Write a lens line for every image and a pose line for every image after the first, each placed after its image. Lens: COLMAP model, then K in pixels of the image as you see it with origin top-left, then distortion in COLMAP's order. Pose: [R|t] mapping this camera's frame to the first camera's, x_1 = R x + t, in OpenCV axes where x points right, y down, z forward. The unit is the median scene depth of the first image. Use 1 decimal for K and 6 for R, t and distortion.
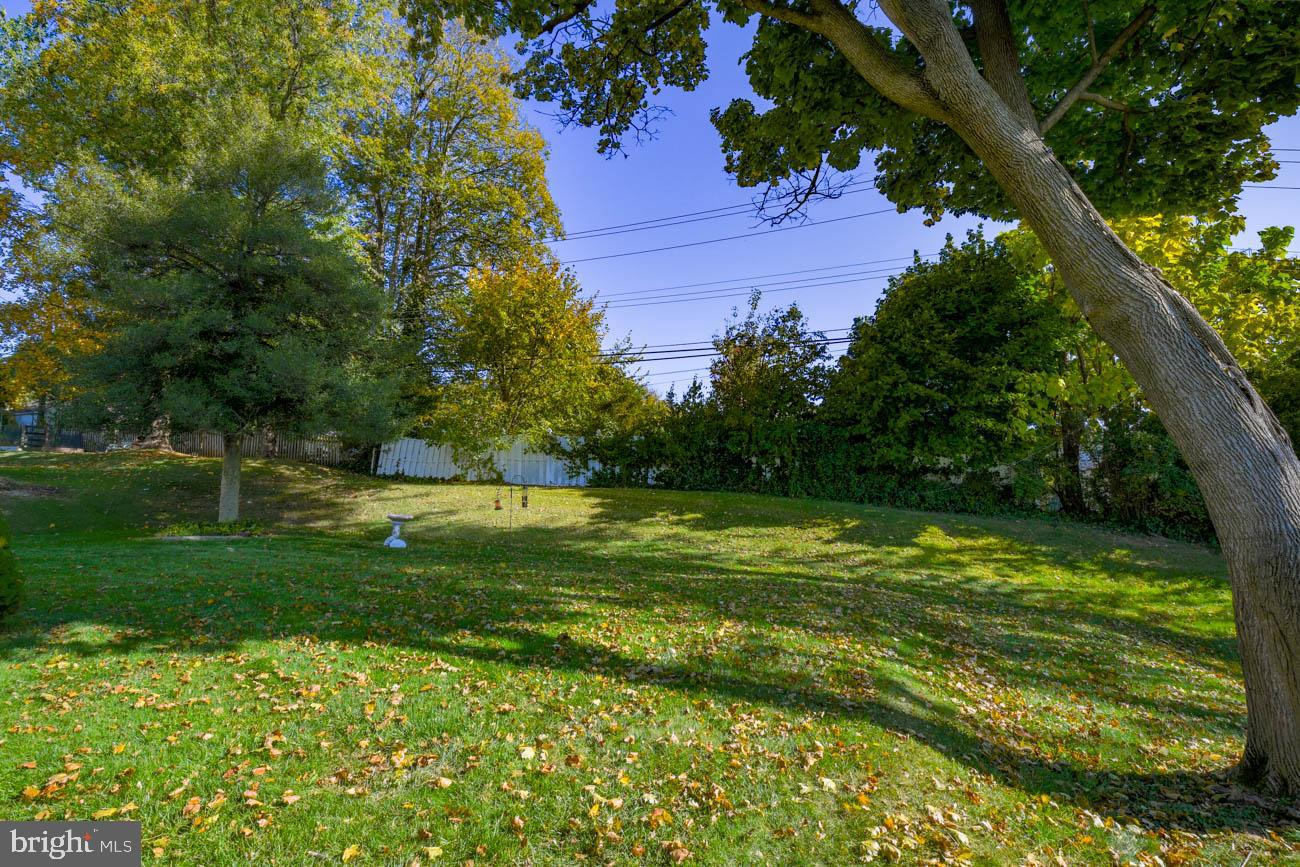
lens RADIAL K [[554.8, 0, 650.0], [0, 554.8, 433.5], [0, 0, 1]] dist [-0.001083, -0.013669]
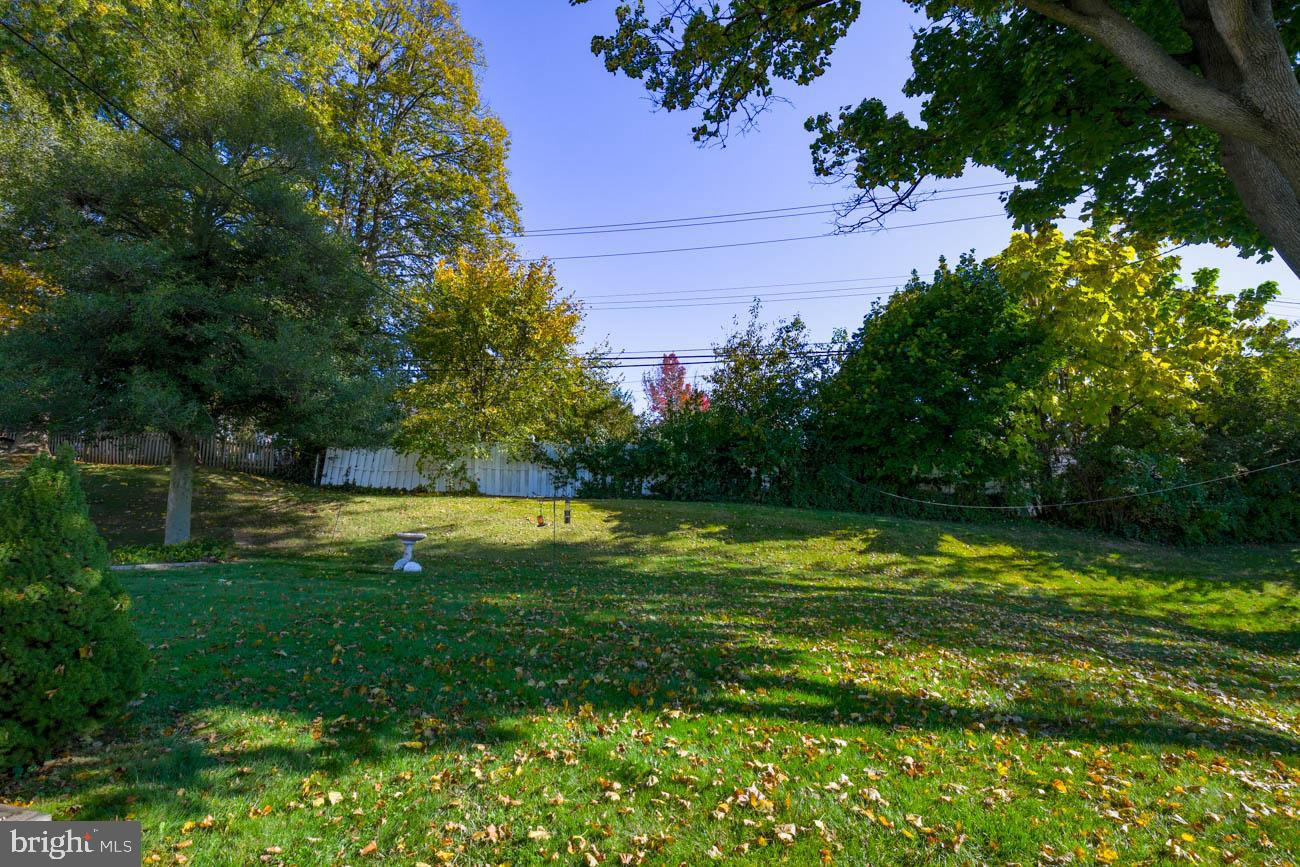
lens RADIAL K [[554.8, 0, 650.0], [0, 554.8, 433.5], [0, 0, 1]] dist [-0.001083, -0.013669]
pose [[0.984780, 0.014015, 0.173240, -0.189006], [-0.011667, 0.999826, -0.014565, -0.000910], [-0.173414, 0.012322, 0.984772, 0.062968]]
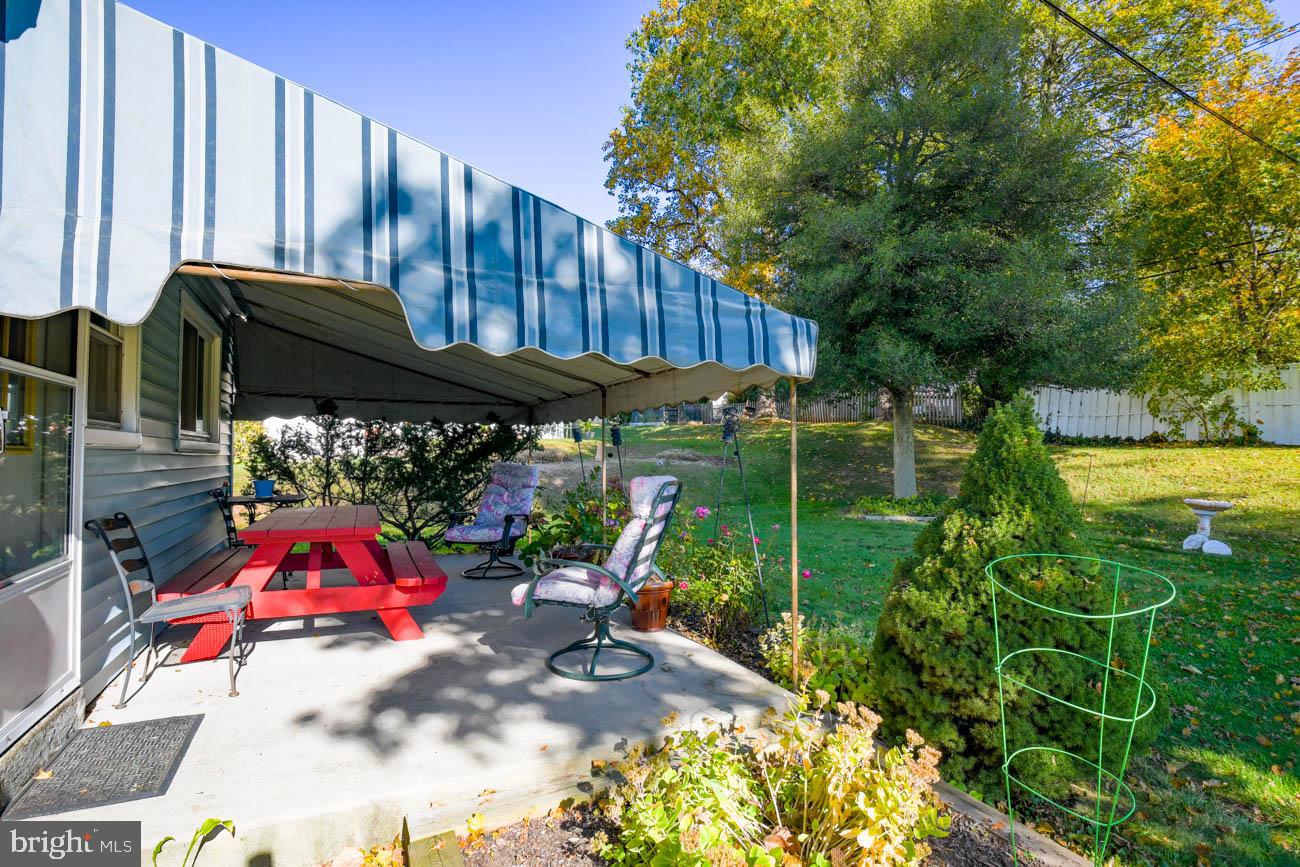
lens RADIAL K [[612.2, 0, 650.6], [0, 612.2, 435.7], [0, 0, 1]] dist [-0.039494, -0.000034]
pose [[0.665437, -0.028231, -0.745920, -0.297653], [0.084706, 0.995686, 0.037883, -0.000848], [0.741633, -0.088392, 0.664957, 0.093505]]
